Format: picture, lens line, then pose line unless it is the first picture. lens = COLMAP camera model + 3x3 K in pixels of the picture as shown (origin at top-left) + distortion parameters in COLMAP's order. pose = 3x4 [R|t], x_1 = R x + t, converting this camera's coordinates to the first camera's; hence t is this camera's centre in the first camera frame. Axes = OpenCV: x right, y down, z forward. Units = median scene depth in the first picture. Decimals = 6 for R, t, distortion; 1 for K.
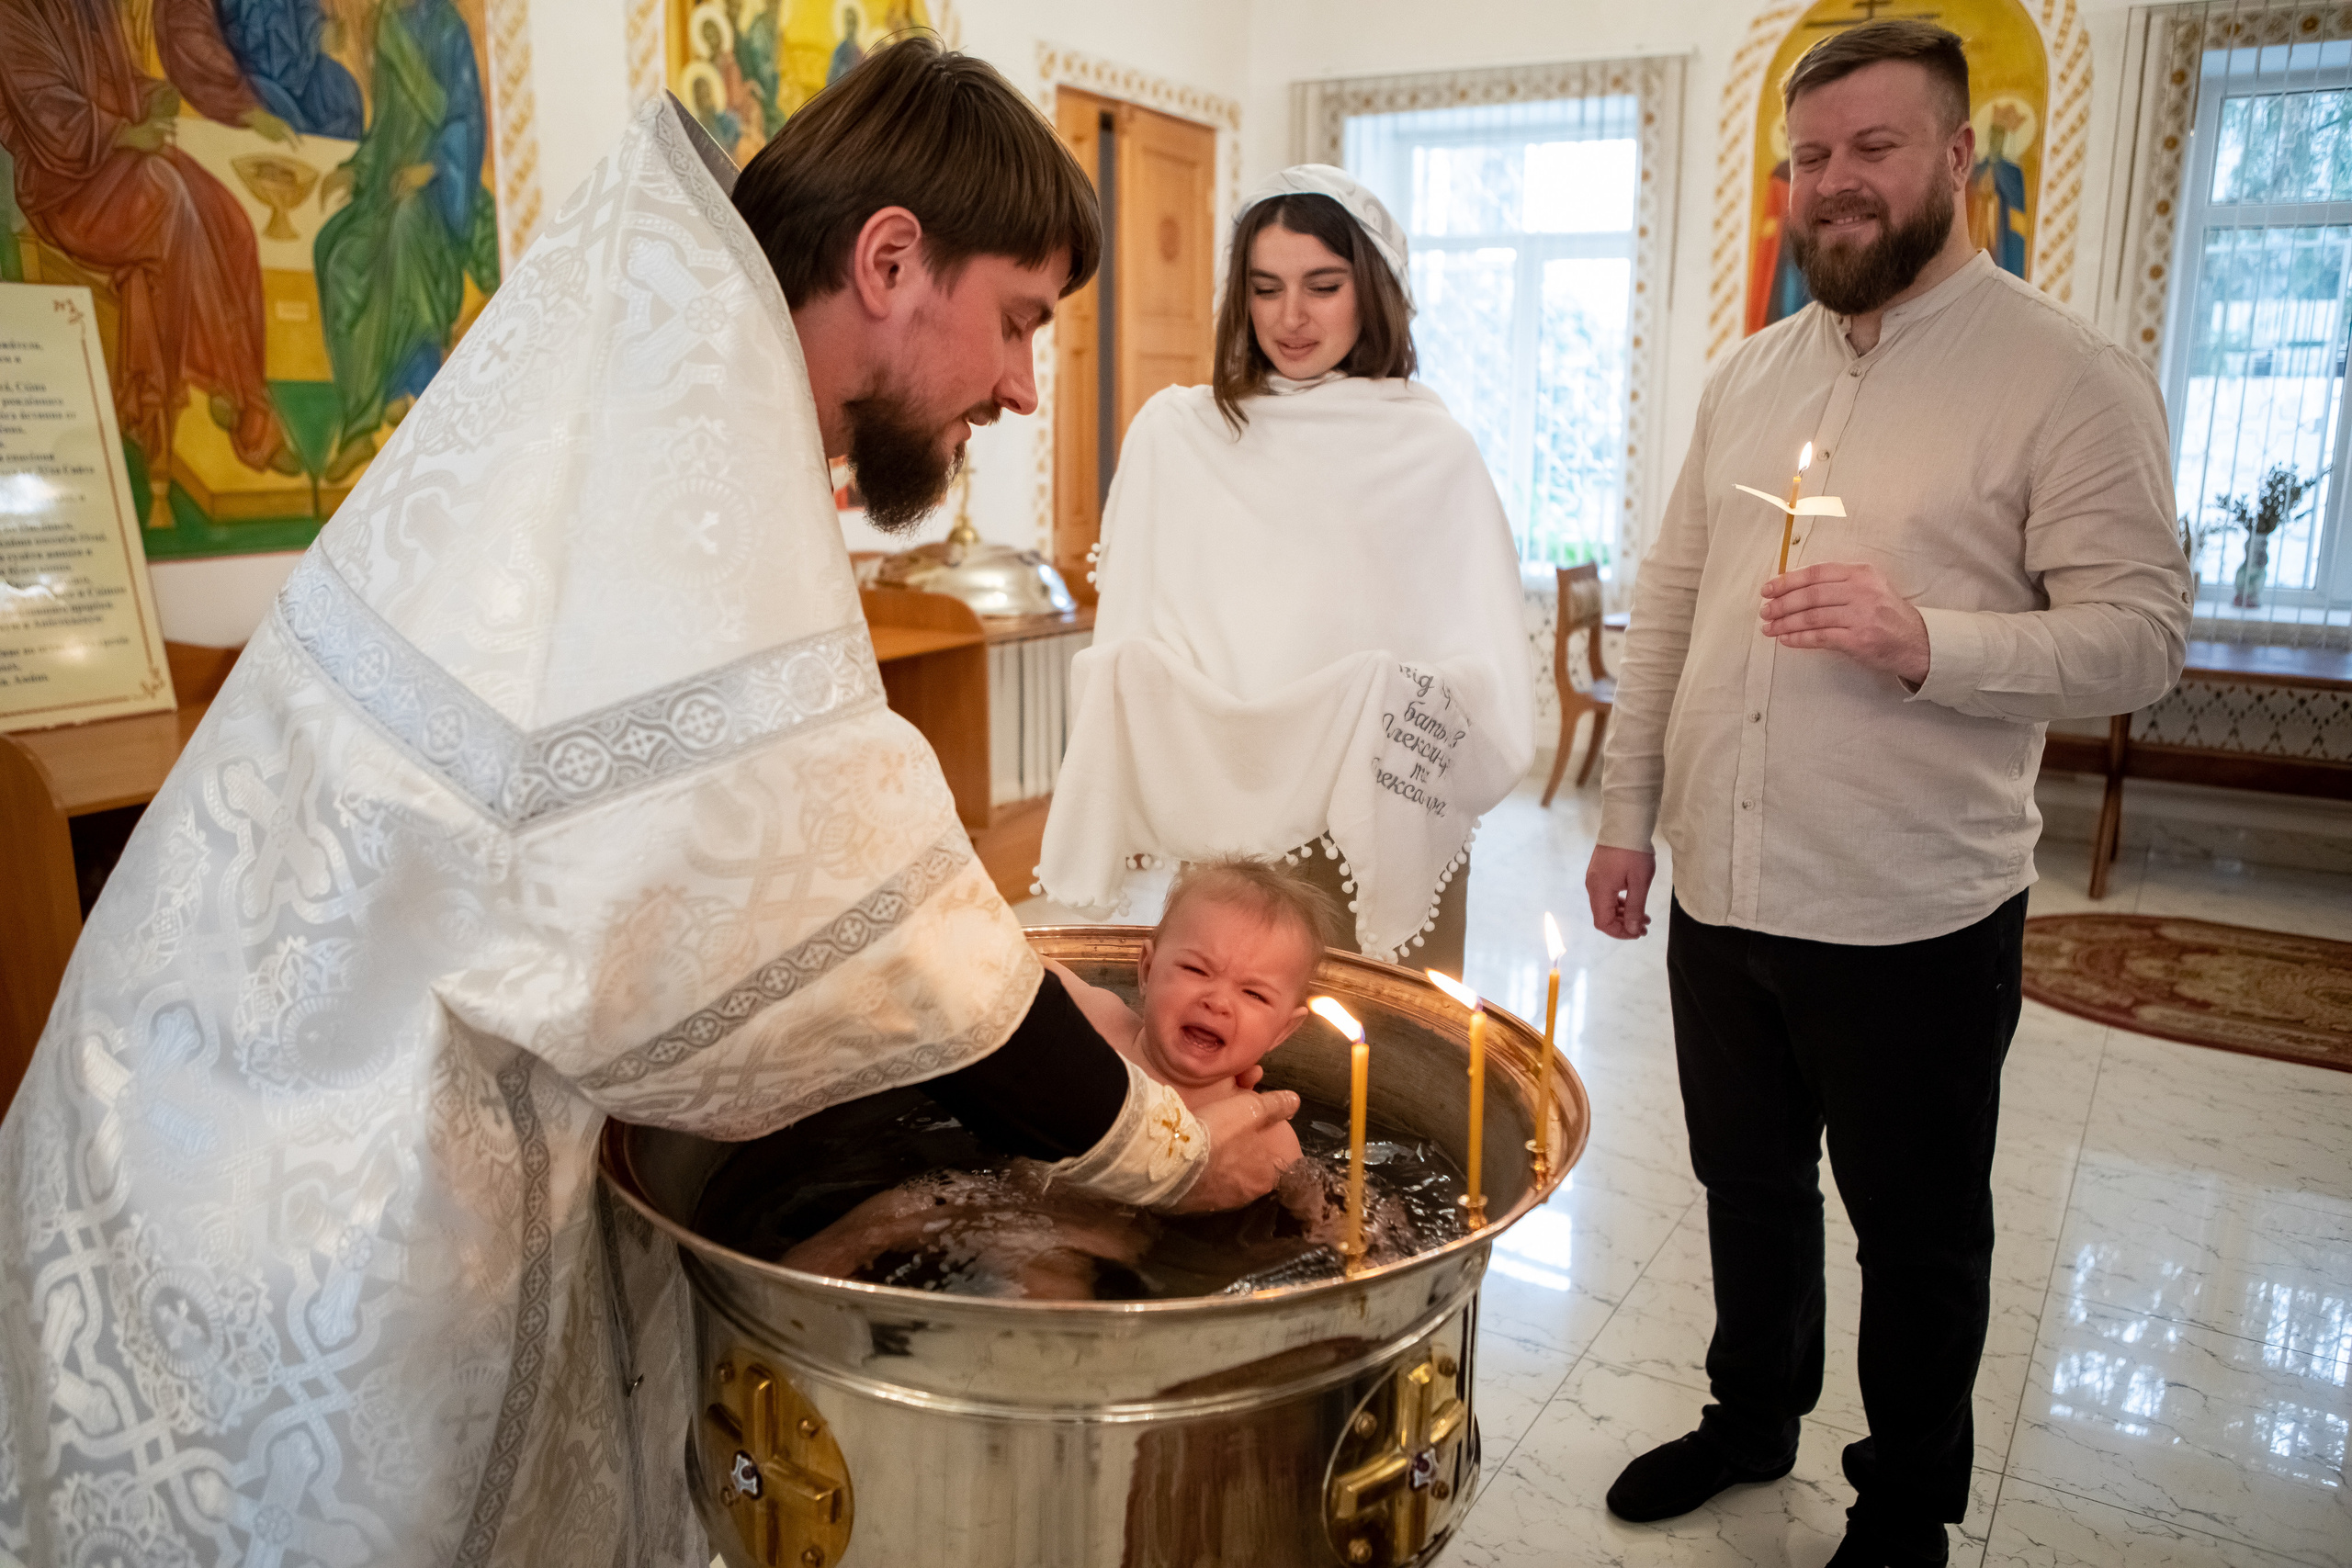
lens RADIAL K [[1815.9, 0, 1172.6], [0, 1815.9, 811.3], [0, 0, 1]] dist [-0.070670, 0.059854]
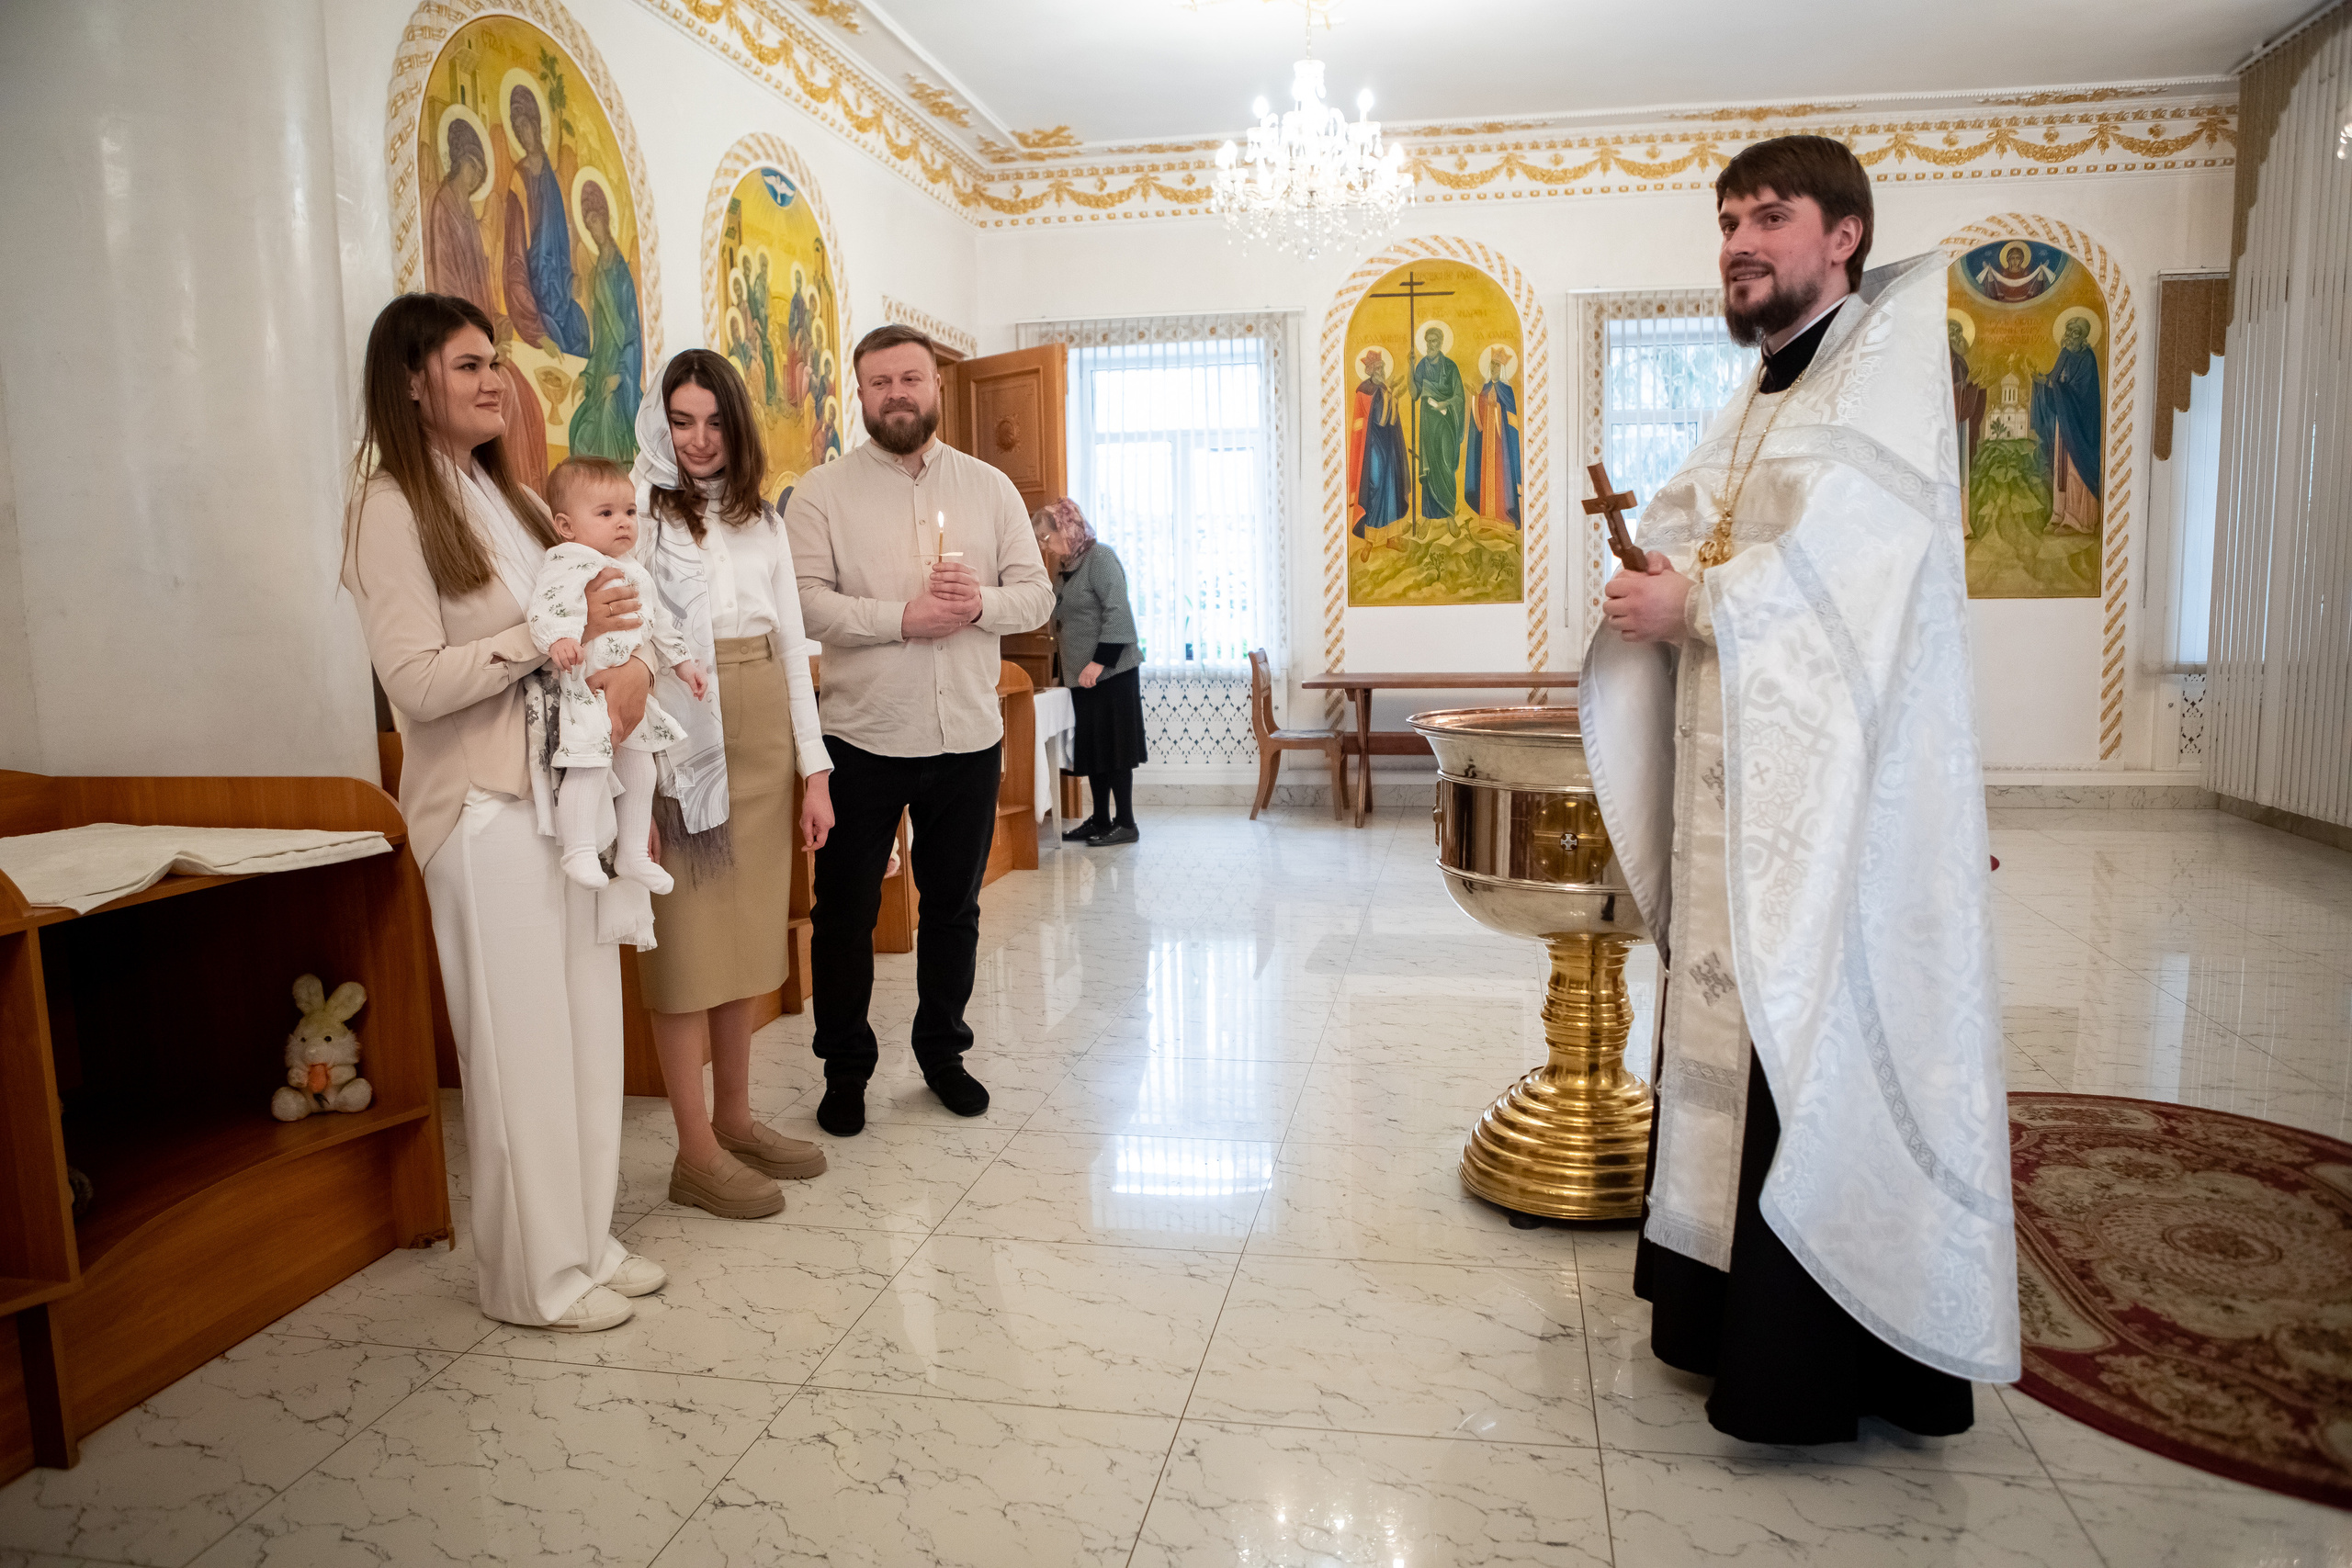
lens RADIAL K [[1744.1, 0, 1176.4], [0, 1744.1, 807.2], [0, 0, 1]] dist [-0.067027, 0.051334]
pose [[0.930345, -0.075047, 0.358925, -0.522858], [0.112055, 0.990195, -0.083412, 0.143136], [-0.349146, 0.117821, 0.929632, -0.392076]]
